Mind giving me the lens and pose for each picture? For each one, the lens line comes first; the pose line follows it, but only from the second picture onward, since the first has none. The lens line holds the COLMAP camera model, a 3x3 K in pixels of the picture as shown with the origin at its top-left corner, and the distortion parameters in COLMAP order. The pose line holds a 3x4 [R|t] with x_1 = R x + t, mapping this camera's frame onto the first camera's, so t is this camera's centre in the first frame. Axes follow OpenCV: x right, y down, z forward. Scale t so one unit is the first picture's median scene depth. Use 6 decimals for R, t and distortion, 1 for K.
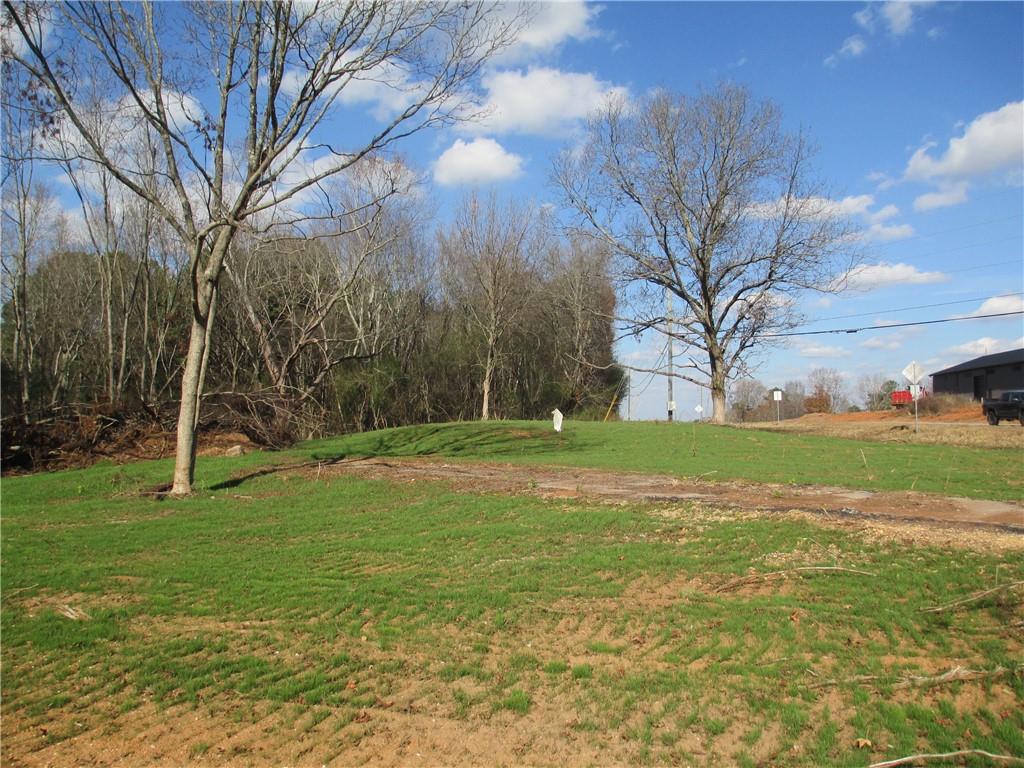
lens RADIAL K [[858.3, 0, 512.0], [0, 858.3, 384.0], [0, 0, 1]] dist [-0.064228, 0.039163]
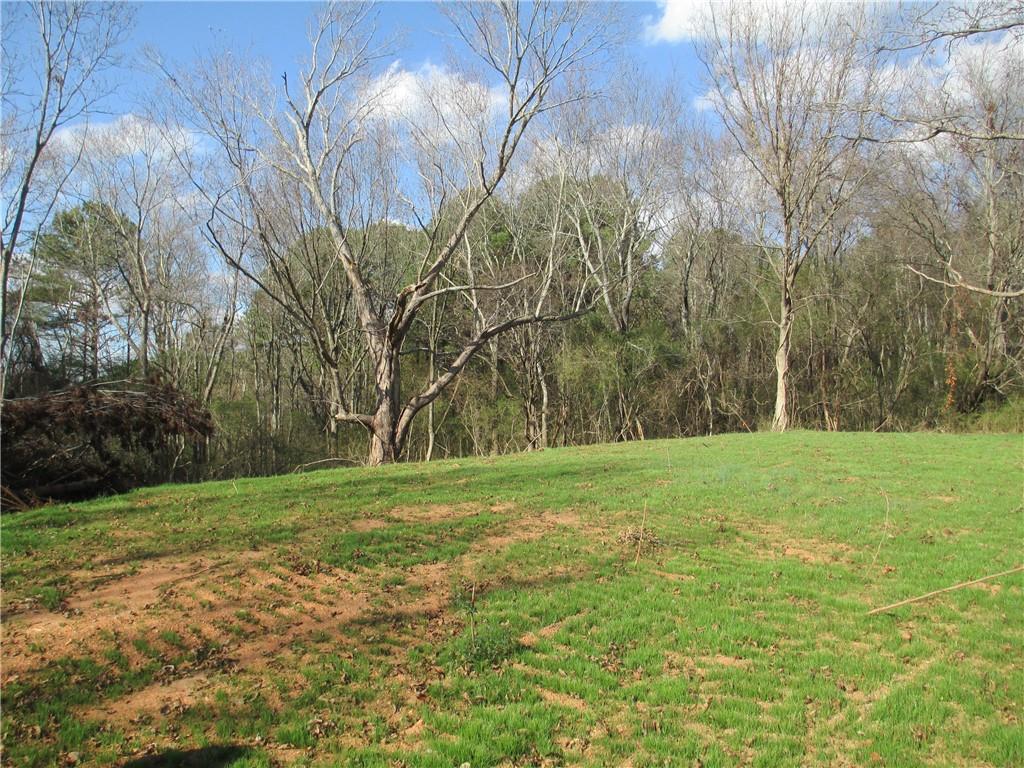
lens RADIAL K [[858.3, 0, 512.0], [0, 858.3, 384.0], [0, 0, 1]] dist [-0.064228, 0.039163]
pose [[0.876370, -0.029938, -0.480706, 0.074081], [0.034334, 0.999410, 0.000351, 0.010219], [0.480412, -0.016812, 0.876882, 0.473025]]
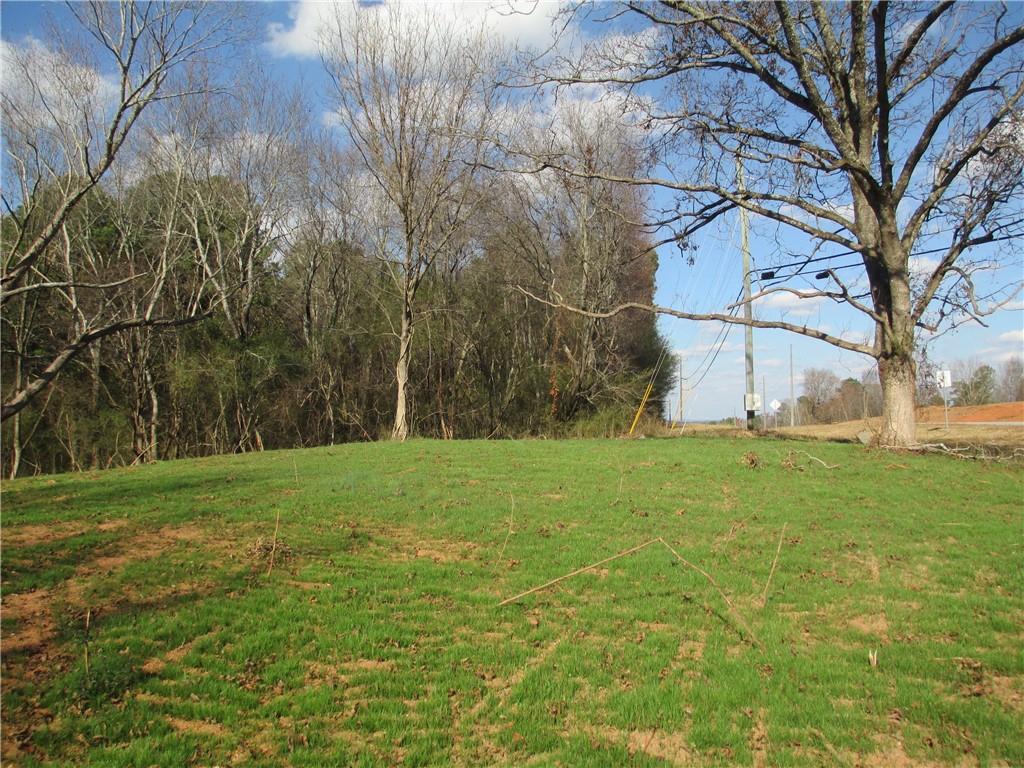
lens RADIAL K [[858.3, 0, 512.0], [0, 858.3, 384.0], [0, 0, 1]] dist [-0.064228, 0.039163]
pose [[0.997717, -0.024027, -0.063108, 0.071629], [0.024079, 0.999710, 0.000068, 0.011080], [0.063088, -0.001588, 0.998007, 0.473949]]
